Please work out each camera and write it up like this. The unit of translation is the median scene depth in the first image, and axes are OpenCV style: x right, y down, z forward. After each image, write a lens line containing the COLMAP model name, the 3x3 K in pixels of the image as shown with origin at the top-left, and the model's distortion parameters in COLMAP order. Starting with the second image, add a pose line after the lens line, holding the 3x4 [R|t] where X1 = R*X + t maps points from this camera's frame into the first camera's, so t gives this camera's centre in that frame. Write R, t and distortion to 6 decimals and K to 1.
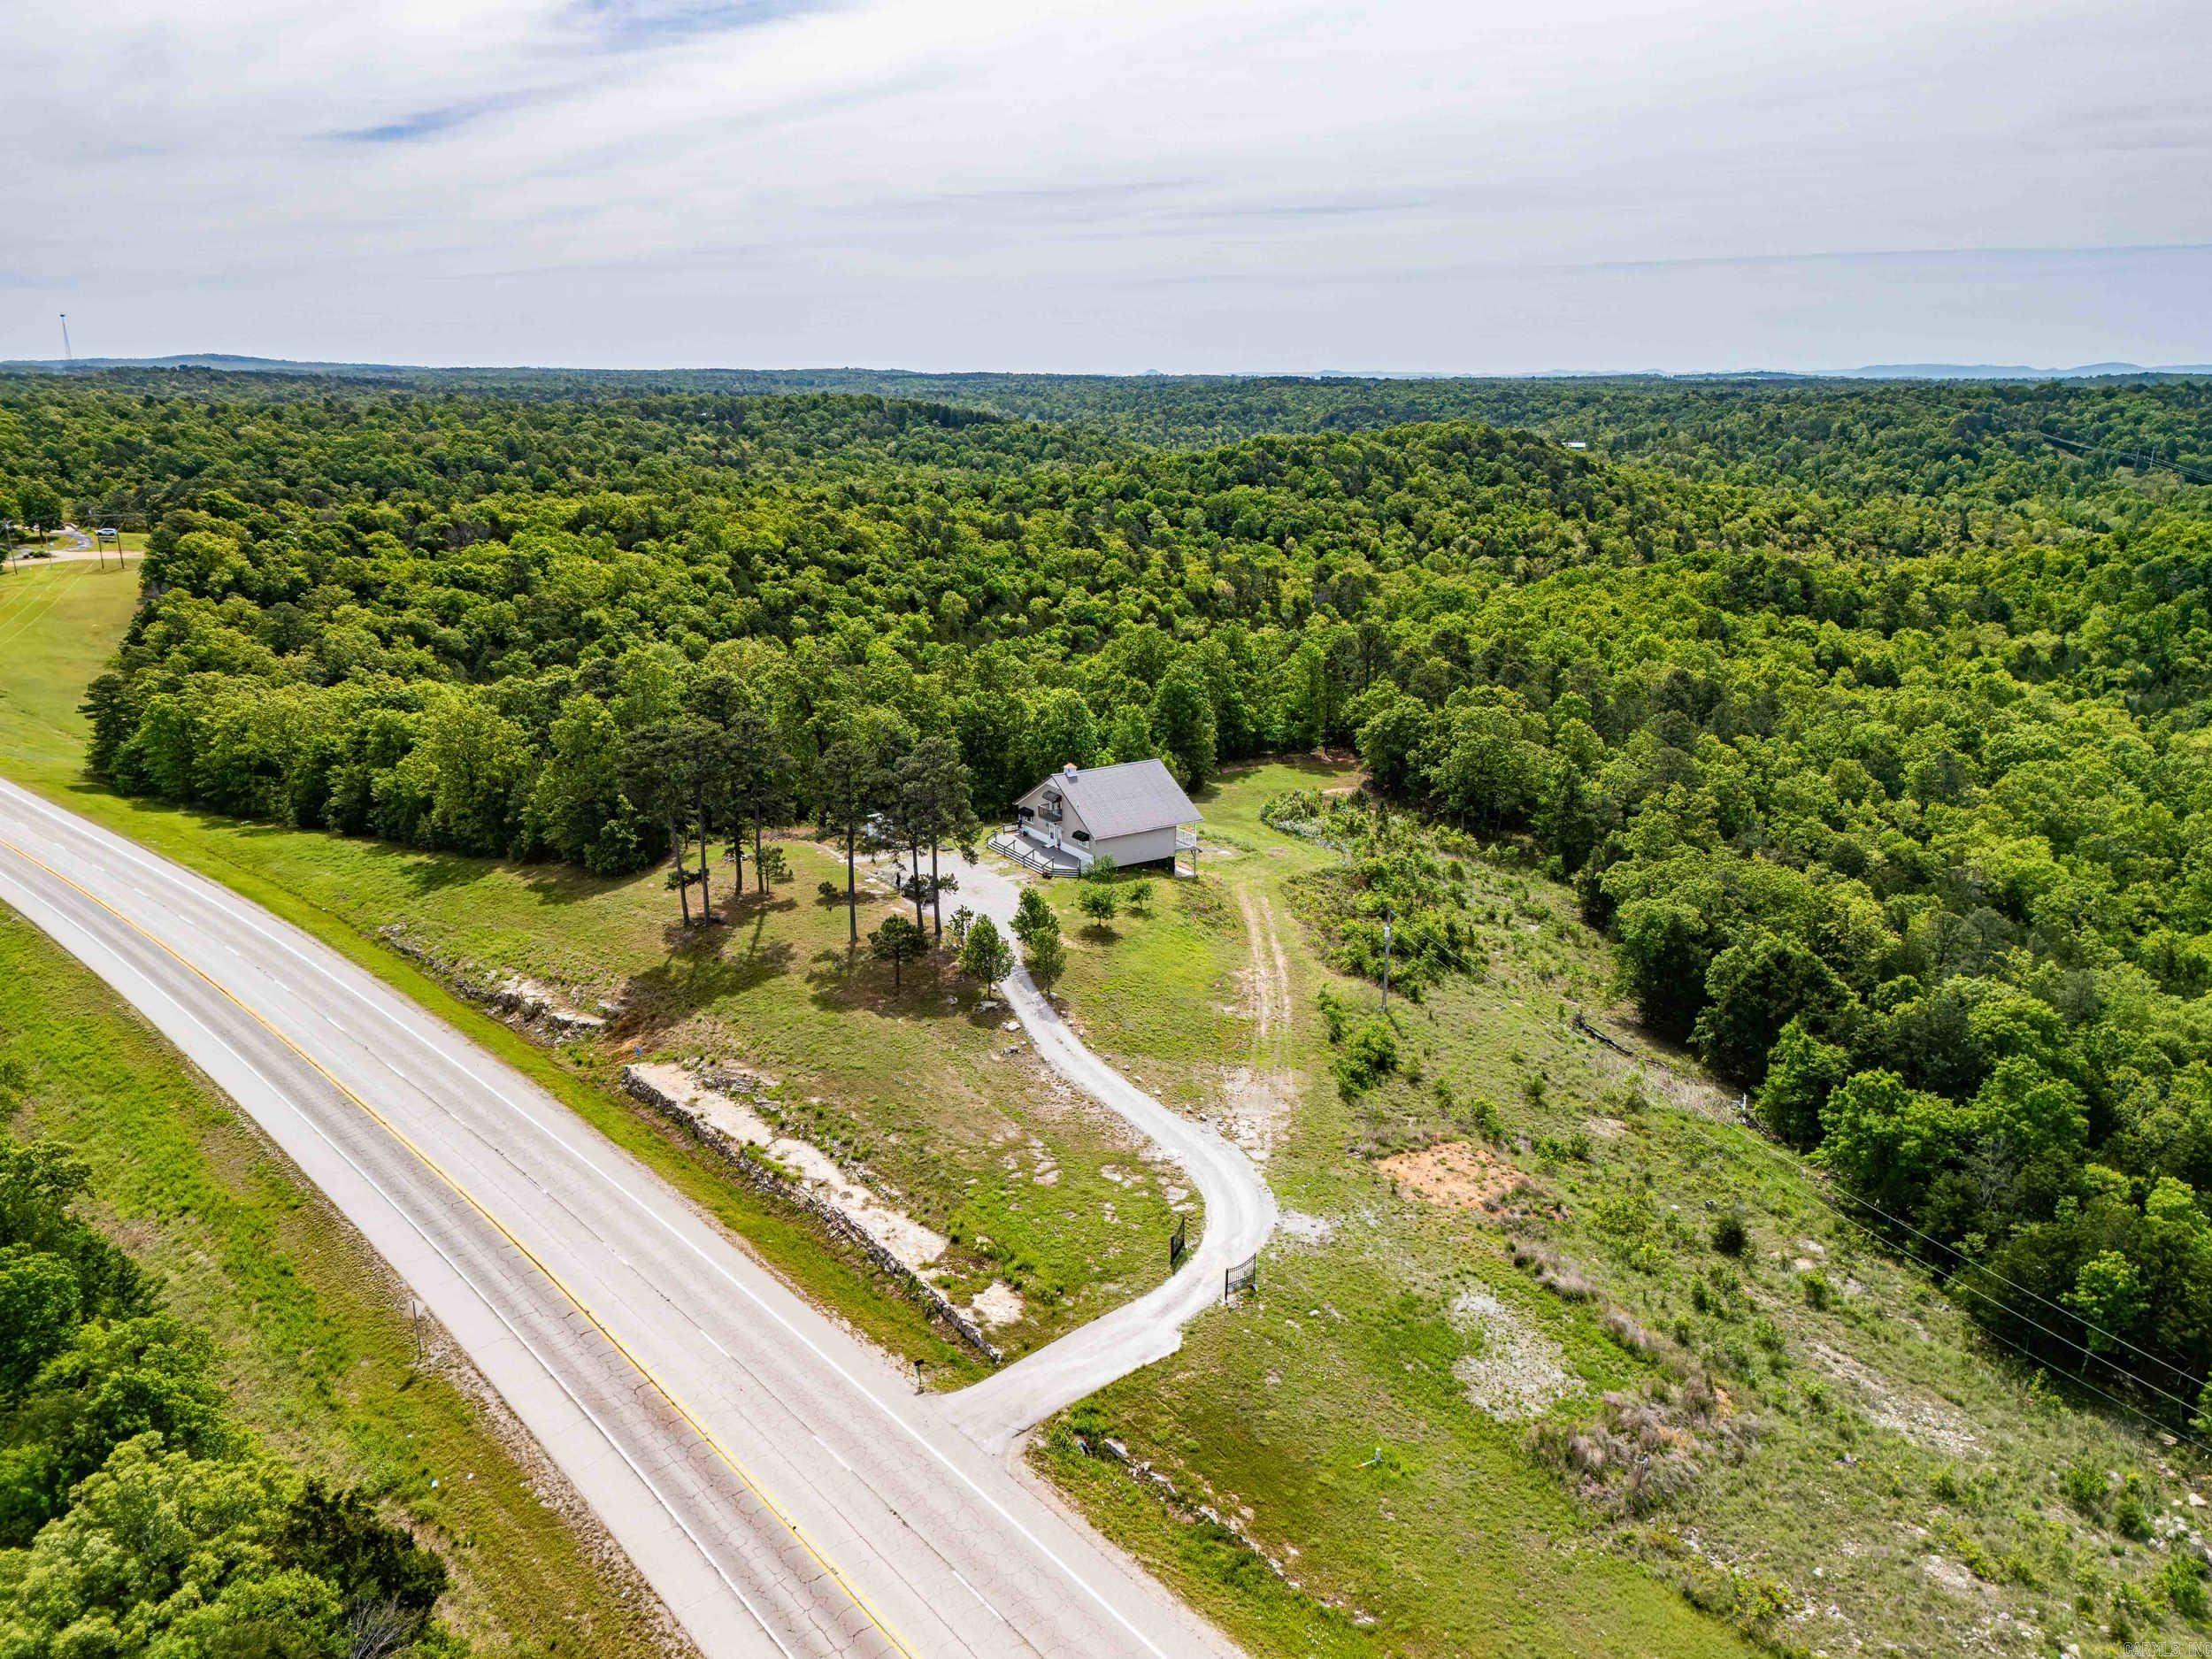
lens RADIAL K [[1625.5, 0, 1106.0], [0, 1625.5, 829.5], [0, 0, 1]] dist [0.088964, -0.082559]
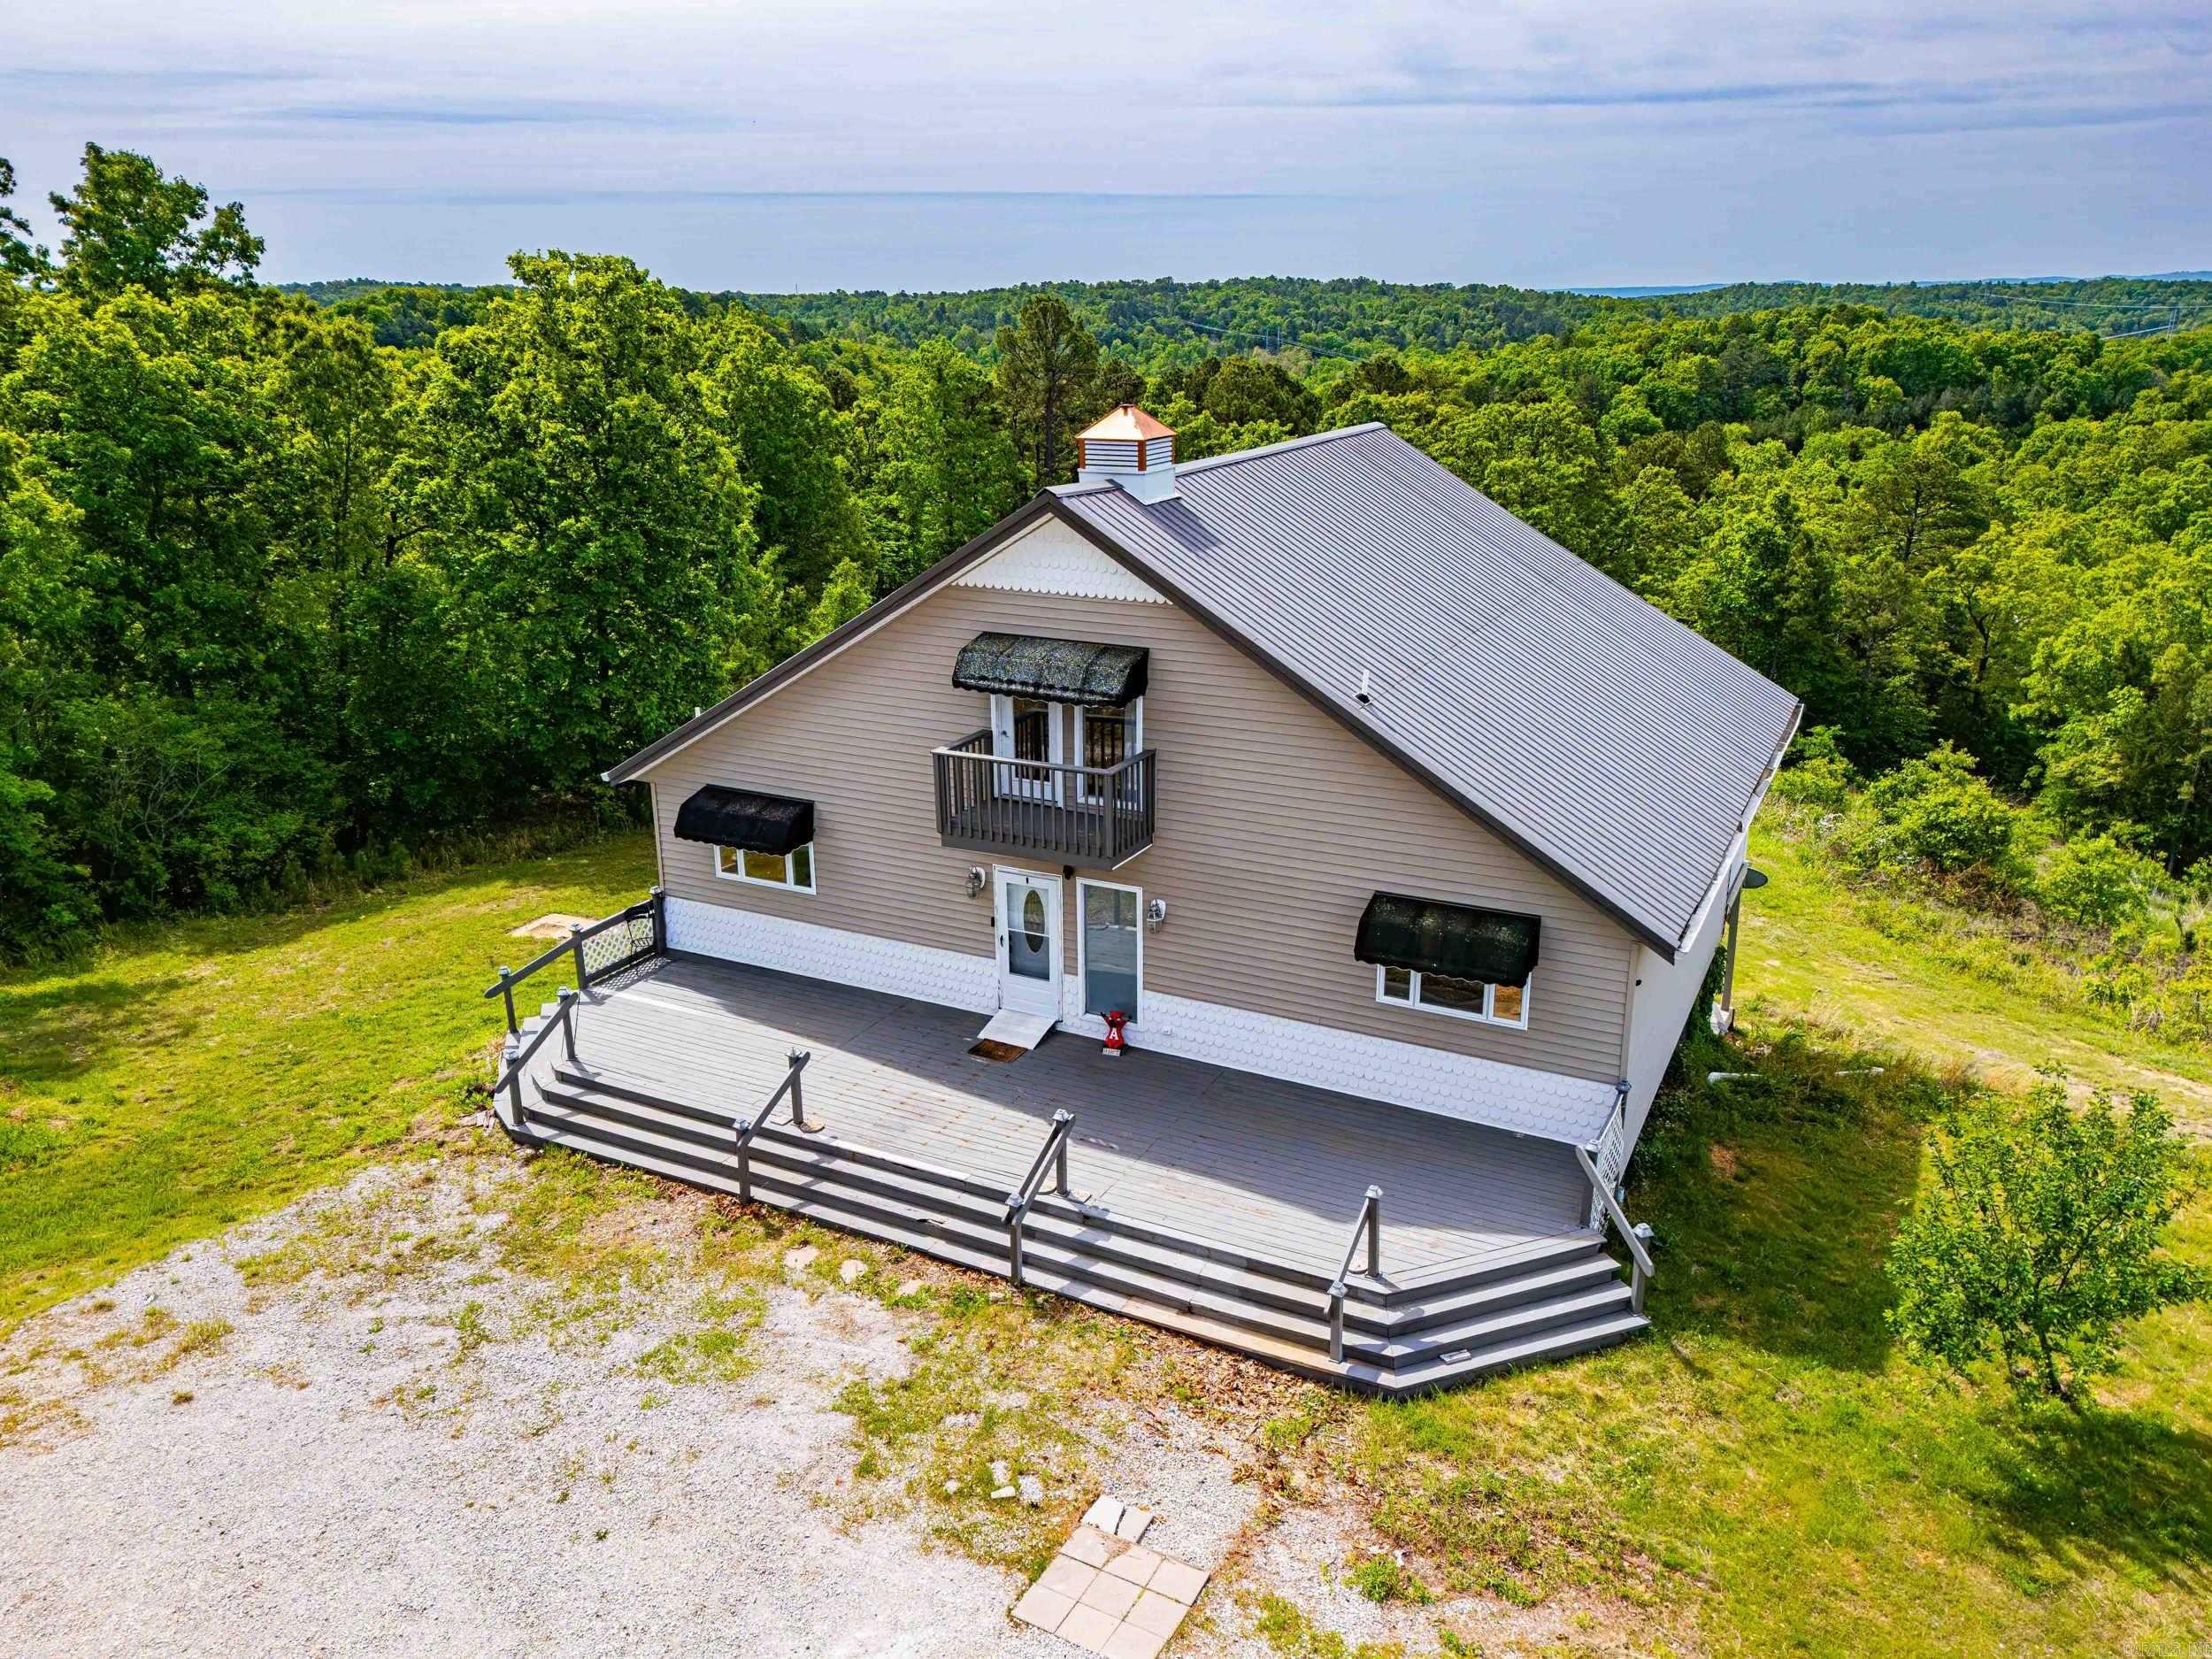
lens RADIAL K [[1625.5, 0, 1106.0], [0, 1625.5, 829.5], [0, 0, 1]] dist [0.088964, -0.082559]
pose [[0.868716, -0.157636, 0.469556, -0.018115], [0.140335, 0.987491, 0.071881, -0.003189], [-0.475014, 0.003451, 0.879971, 0.173966]]
